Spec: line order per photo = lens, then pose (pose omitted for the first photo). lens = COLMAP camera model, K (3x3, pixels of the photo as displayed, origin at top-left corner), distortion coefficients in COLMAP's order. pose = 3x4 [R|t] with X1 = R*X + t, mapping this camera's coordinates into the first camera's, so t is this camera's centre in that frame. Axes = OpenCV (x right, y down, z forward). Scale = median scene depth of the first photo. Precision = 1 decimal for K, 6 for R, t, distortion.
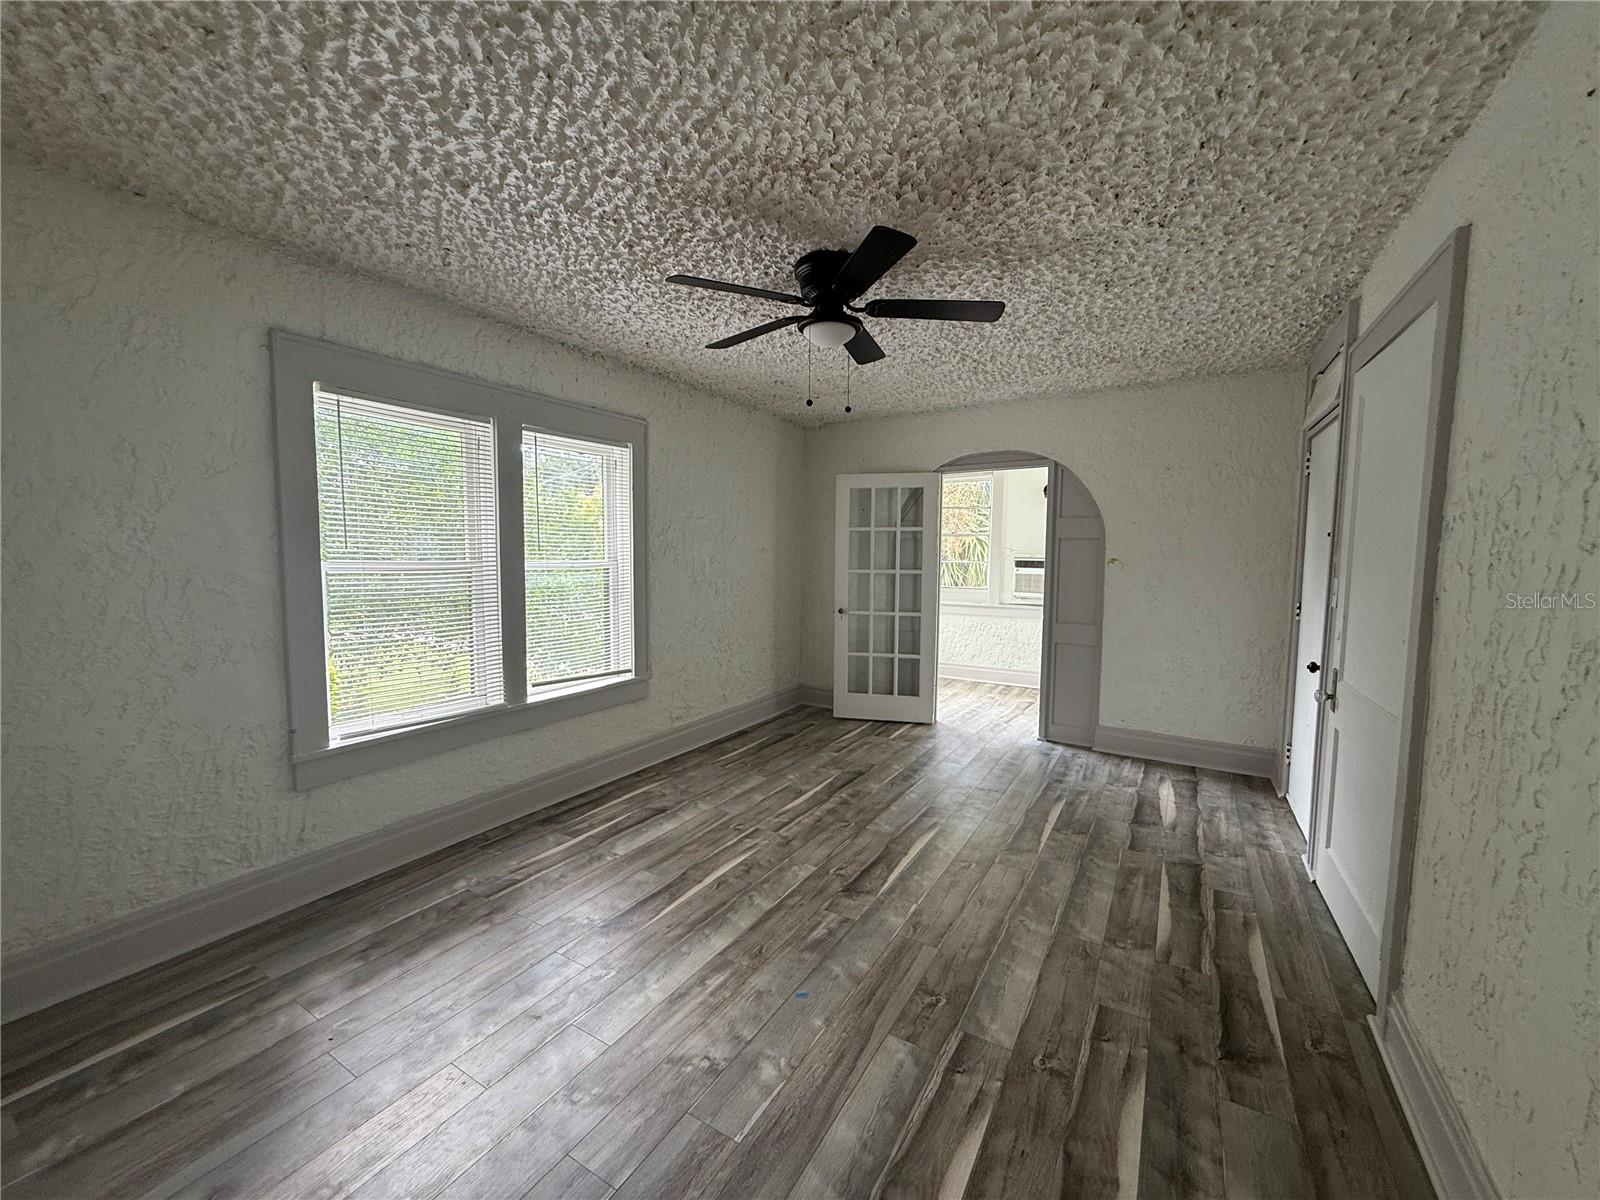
lens RADIAL K [[639.6, 0, 797.1], [0, 639.6, 600.0], [0, 0, 1]] dist [-0.000928, 0.000558]
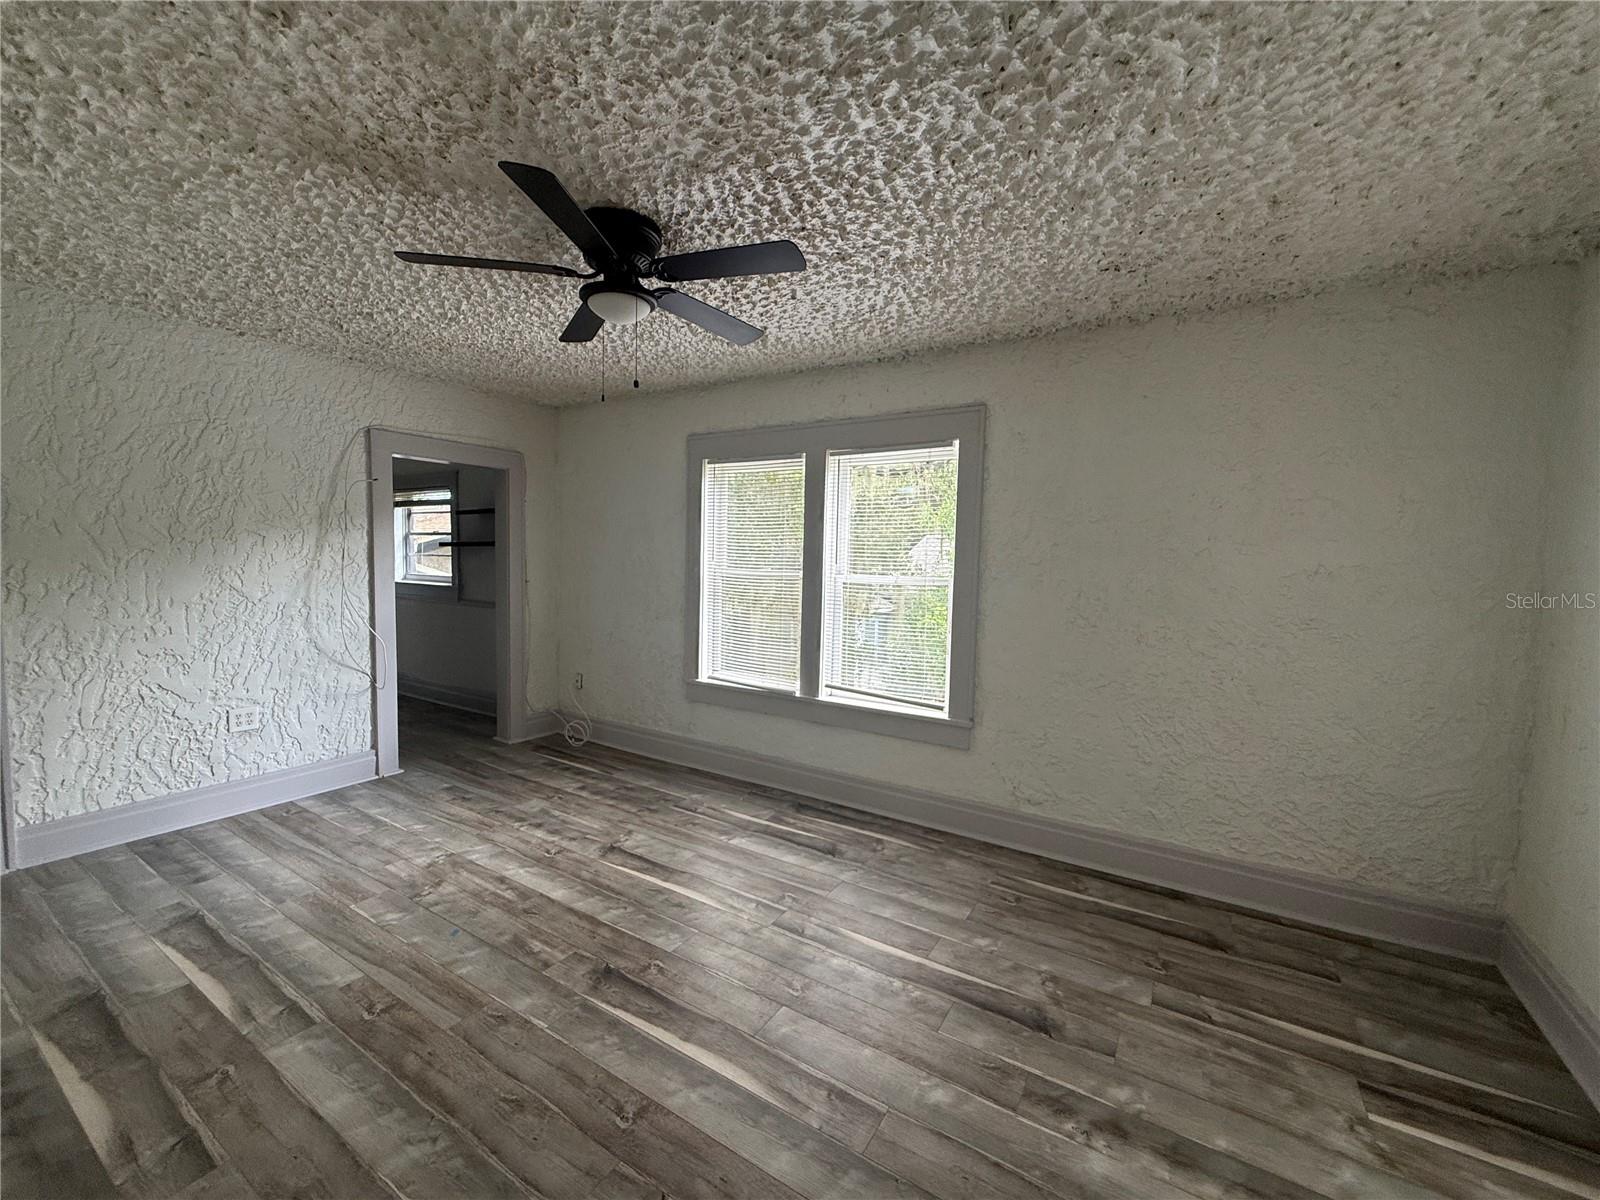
lens RADIAL K [[639.6, 0, 797.1], [0, 639.6, 600.0], [0, 0, 1]] dist [-0.000928, 0.000558]
pose [[-0.012443, 0.058513, -0.998209, 0.733089], [-0.101511, 0.993055, 0.059476, -0.079970], [0.994757, 0.102070, -0.006417, 1.011250]]
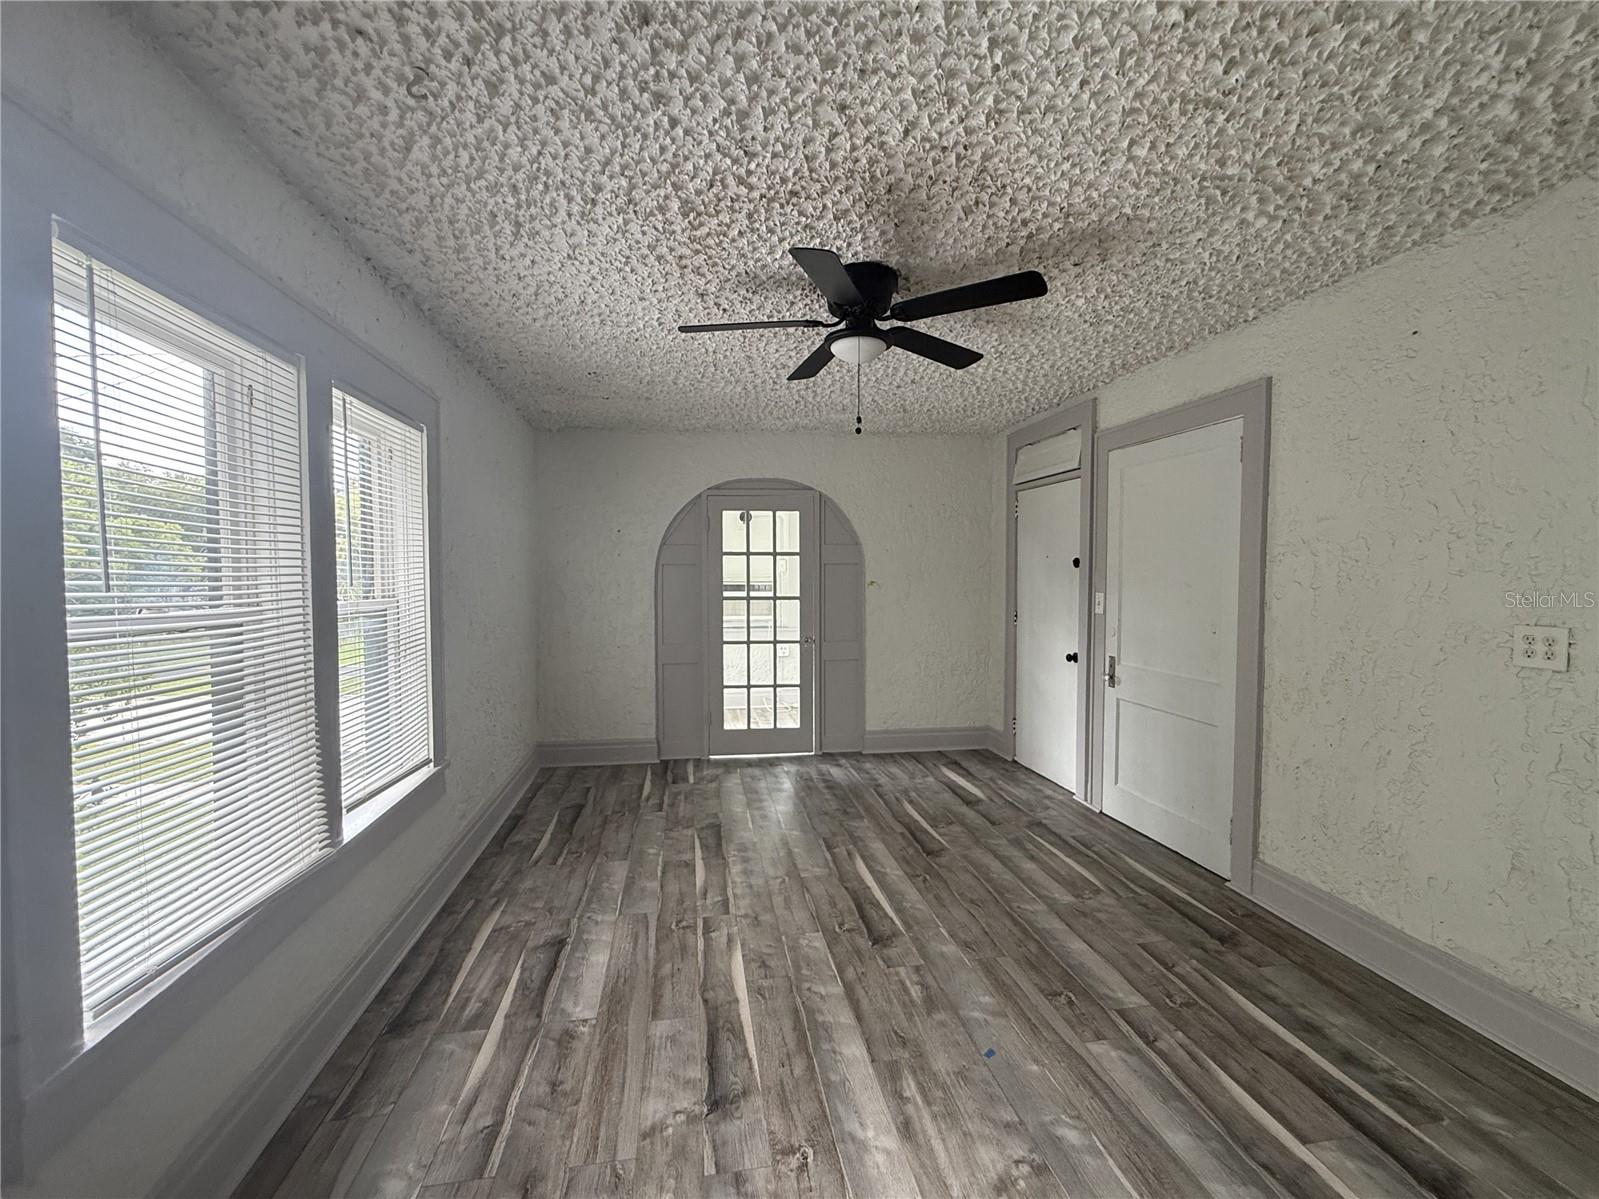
lens RADIAL K [[666.5, 0, 795.5], [0, 666.5, 600.4], [0, 0, 1]] dist [0.003068, 0.000038]
pose [[0.761322, -0.037068, 0.647313, -0.526513], [0.060632, 0.998060, -0.014157, -0.030925], [-0.645533, 0.050027, 0.762092, 0.260217]]
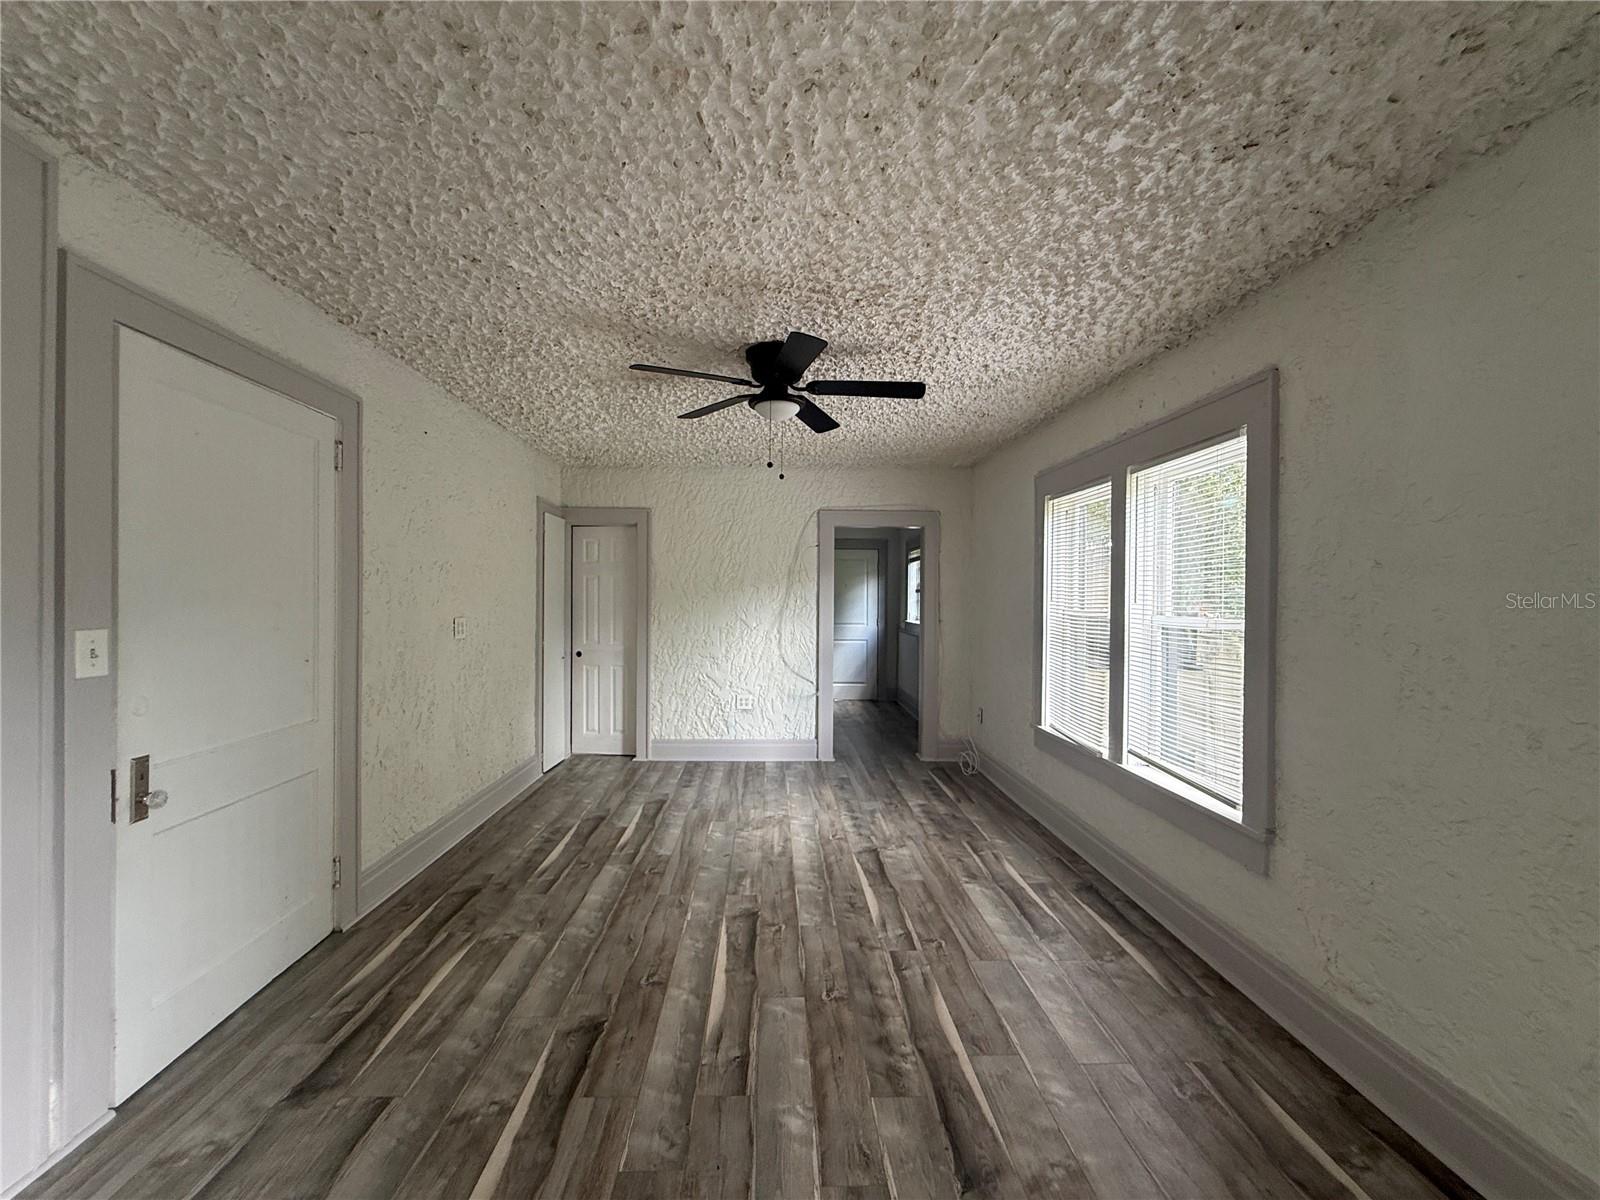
lens RADIAL K [[639.6, 0, 797.1], [0, 639.6, 600.0], [0, 0, 1]] dist [-0.000928, 0.000558]
pose [[-0.833537, -0.012089, -0.552331, 0.517334], [-0.059734, 0.995872, 0.068350, -0.122033], [0.549224, 0.089965, -0.830818, 1.584072]]
